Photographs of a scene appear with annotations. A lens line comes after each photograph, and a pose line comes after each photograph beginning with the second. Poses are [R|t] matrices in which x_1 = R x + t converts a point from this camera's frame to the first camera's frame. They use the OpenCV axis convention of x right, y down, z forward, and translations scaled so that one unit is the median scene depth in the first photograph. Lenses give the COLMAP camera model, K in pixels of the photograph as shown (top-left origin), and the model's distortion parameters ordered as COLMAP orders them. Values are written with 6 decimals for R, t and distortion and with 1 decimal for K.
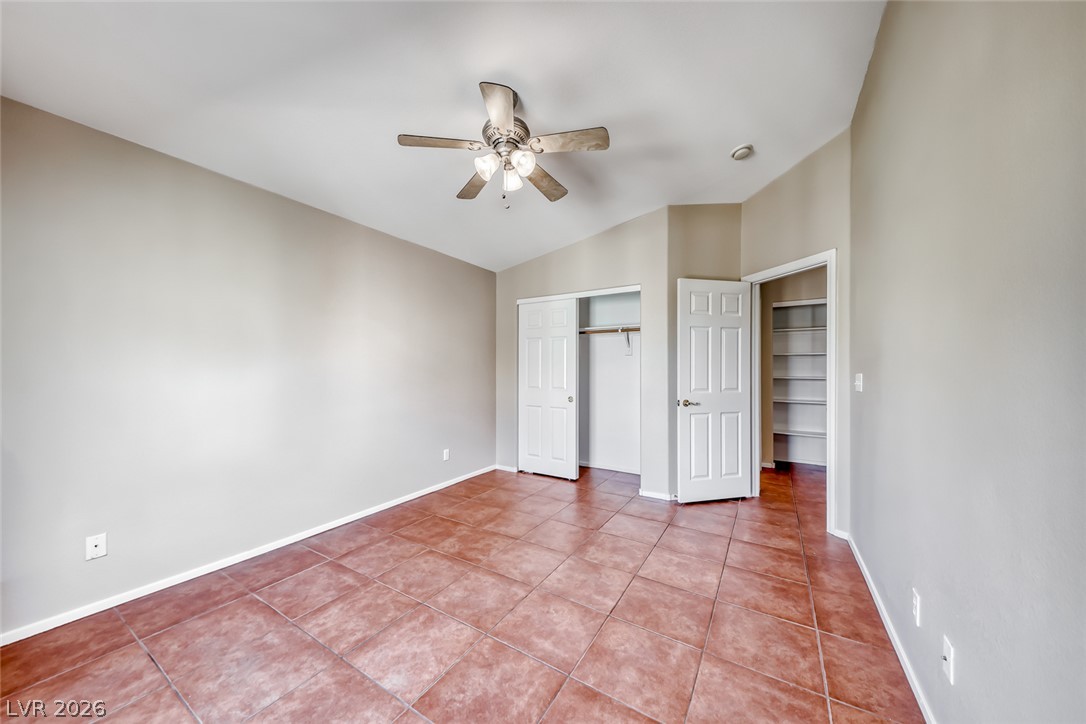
lens RADIAL K [[378.8, 0, 539.9], [0, 378.8, 361.7], [0, 0, 1]] dist [0.015410, -0.000260]
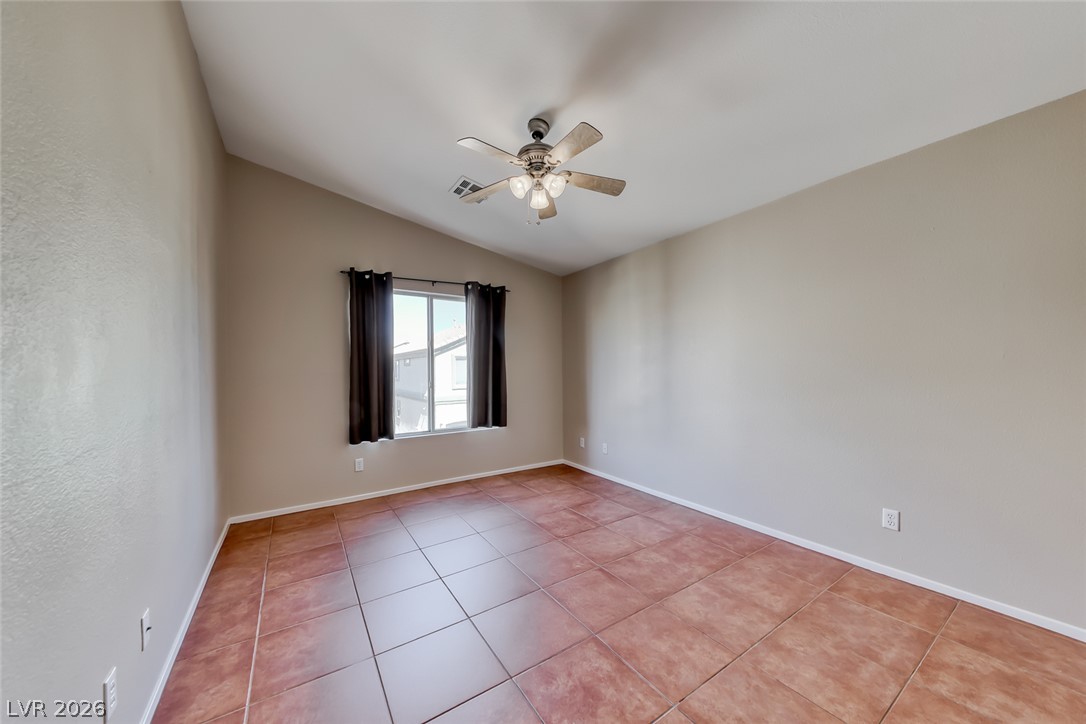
lens RADIAL K [[378.8, 0, 539.9], [0, 378.8, 361.7], [0, 0, 1]] dist [0.015410, -0.000260]
pose [[-0.428716, -0.014605, -0.903321, 0.690647], [0.029532, 0.999108, -0.030169, 0.020935], [0.902956, -0.039611, -0.427903, 1.107969]]
